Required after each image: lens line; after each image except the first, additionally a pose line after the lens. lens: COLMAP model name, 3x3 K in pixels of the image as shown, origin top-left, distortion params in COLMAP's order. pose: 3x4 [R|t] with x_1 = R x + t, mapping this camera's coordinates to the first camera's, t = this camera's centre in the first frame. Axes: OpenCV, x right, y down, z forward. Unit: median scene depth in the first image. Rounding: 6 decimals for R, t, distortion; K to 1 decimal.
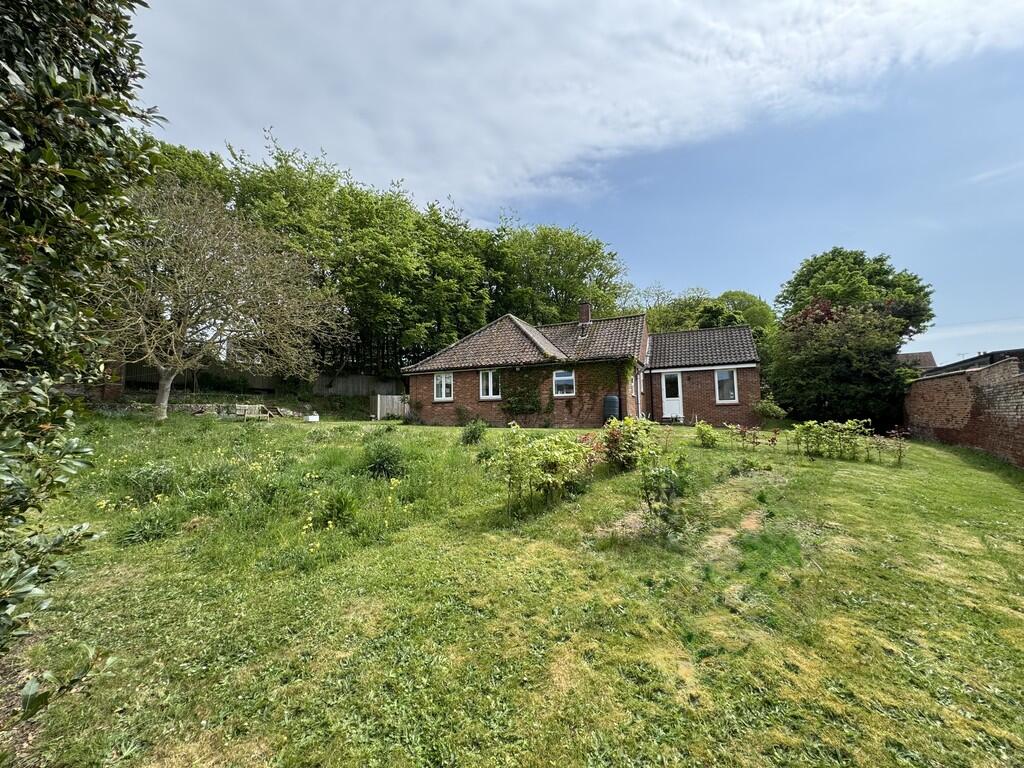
lens RADIAL K [[411.5, 0, 511.7], [0, 411.5, 384.4], [0, 0, 1]] dist [-0.000373, 0.000025]
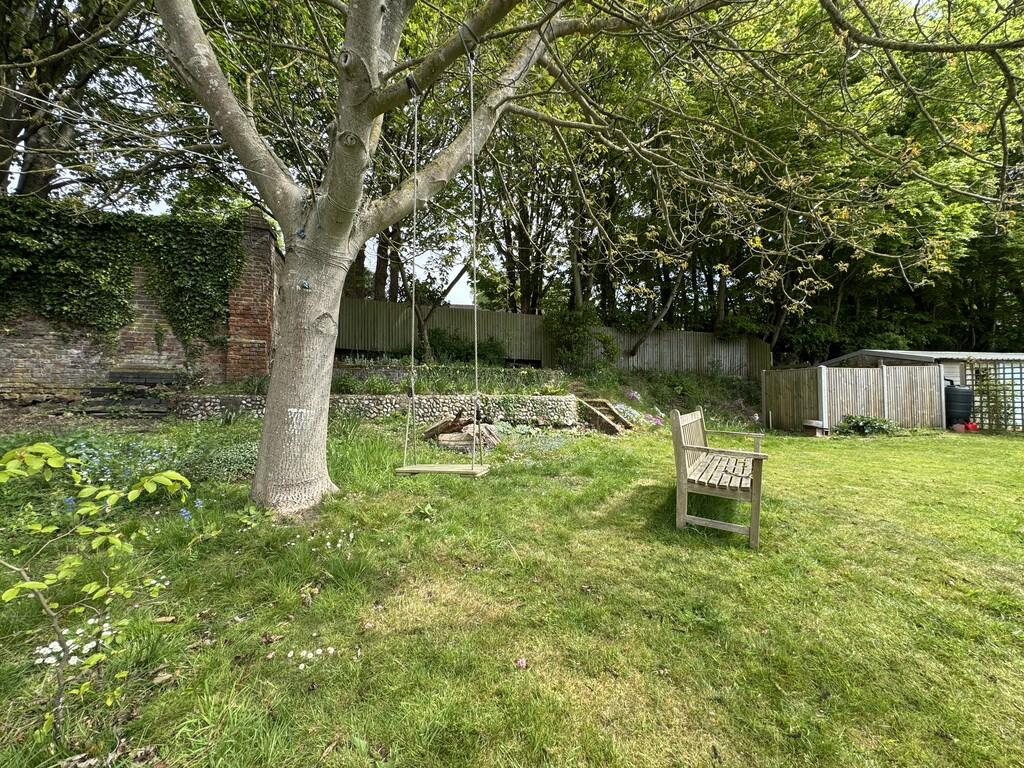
lens RADIAL K [[411.5, 0, 512.1], [0, 411.5, 382.0], [0, 0, 1]] dist [-0.000373, 0.000025]
pose [[0.914839, 0.001392, -0.403815, -0.440428], [0.018862, 0.998755, 0.046175, 0.017125], [0.403377, -0.049859, 0.913674, 0.550934]]
